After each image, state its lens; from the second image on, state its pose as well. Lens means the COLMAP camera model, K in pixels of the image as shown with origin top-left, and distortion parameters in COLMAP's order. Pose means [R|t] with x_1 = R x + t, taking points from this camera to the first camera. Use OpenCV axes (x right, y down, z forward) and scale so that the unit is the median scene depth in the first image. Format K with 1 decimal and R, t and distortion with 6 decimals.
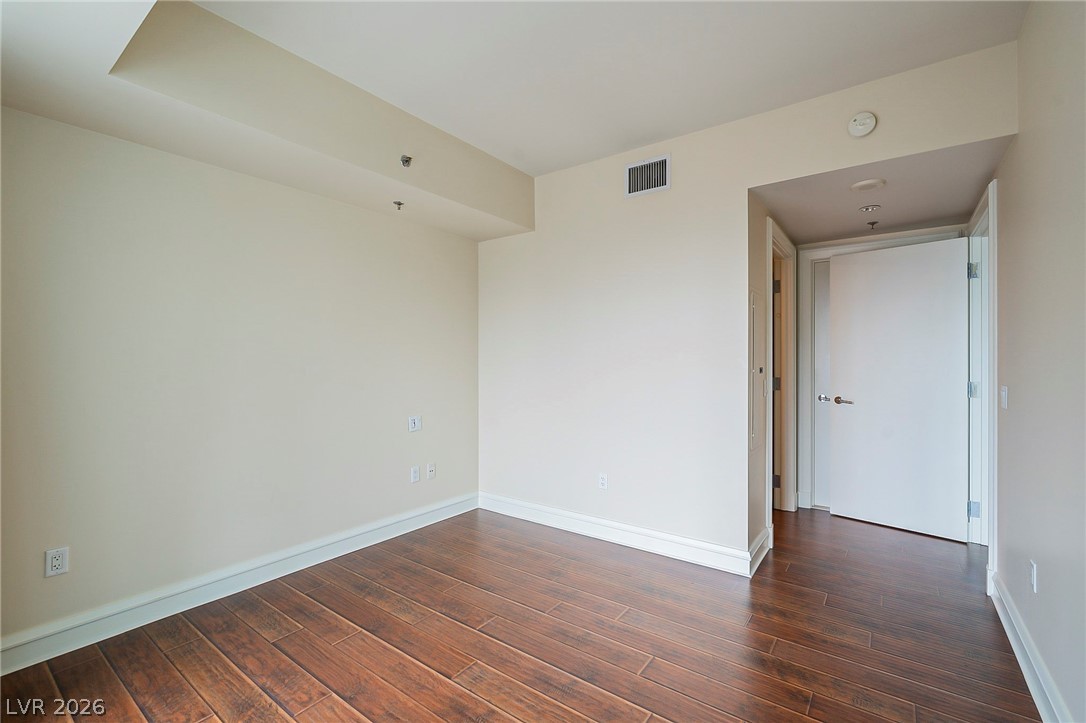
lens RADIAL K [[463.2, 0, 540.8], [0, 463.2, 359.5], [0, 0, 1]] dist [-0.000442, 0.000094]
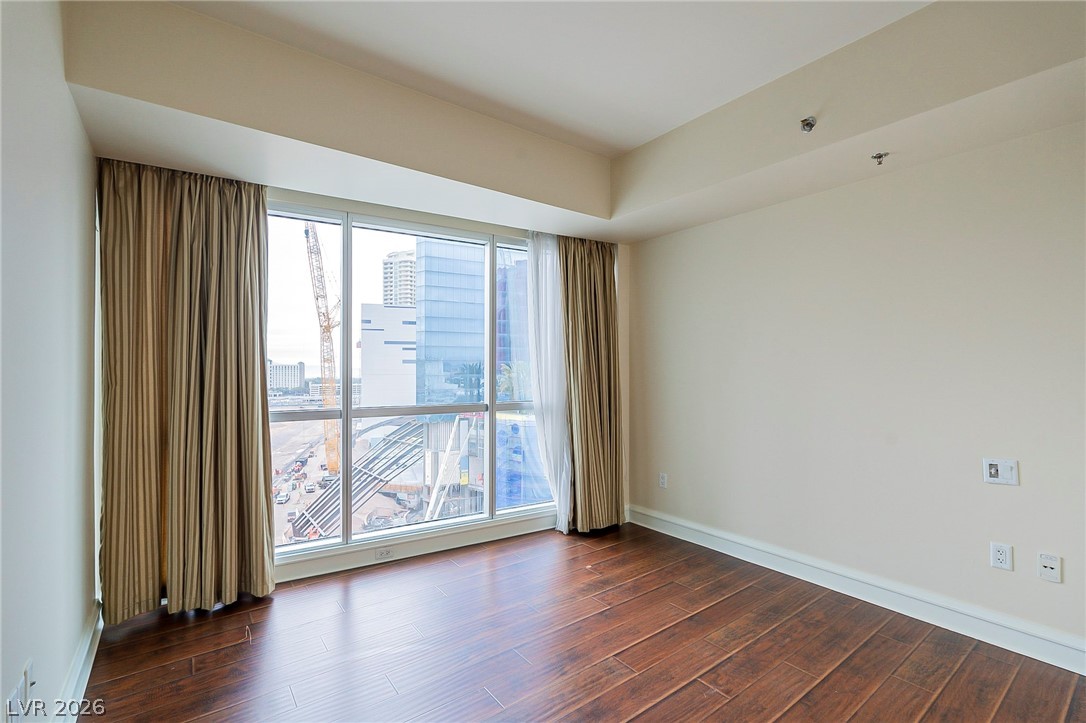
lens RADIAL K [[469.8, 0, 541.8], [0, 469.8, 369.5], [0, 0, 1]] dist [-0.001904, -0.000216]
pose [[-0.251968, 0.001603, -0.967734, 0.772974], [-0.000039, 0.999999, 0.001667, 0.003274], [0.967736, 0.000458, -0.251968, 0.927361]]
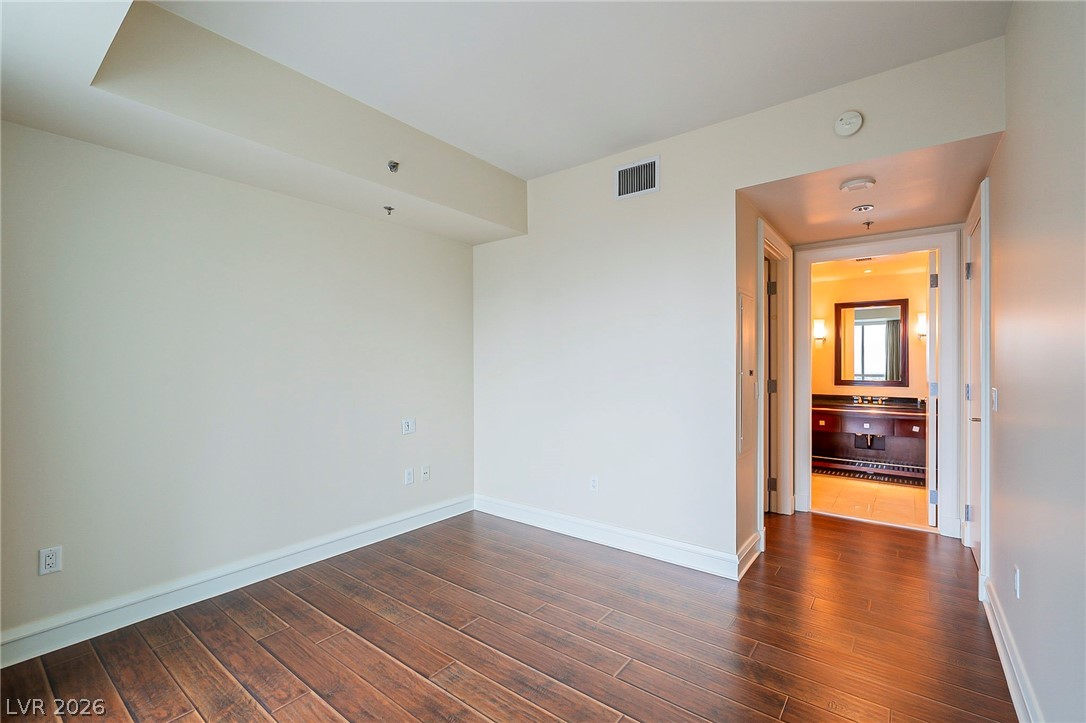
lens RADIAL K [[462.4, 0, 540.6], [0, 462.4, 363.3], [0, 0, 1]] dist [0.000378, -0.000148]
pose [[0.999741, -0.002808, -0.022601, 0.063692], [0.002855, 0.999994, 0.002032, -0.000033], [0.022595, -0.002096, 0.999743, -0.002790]]
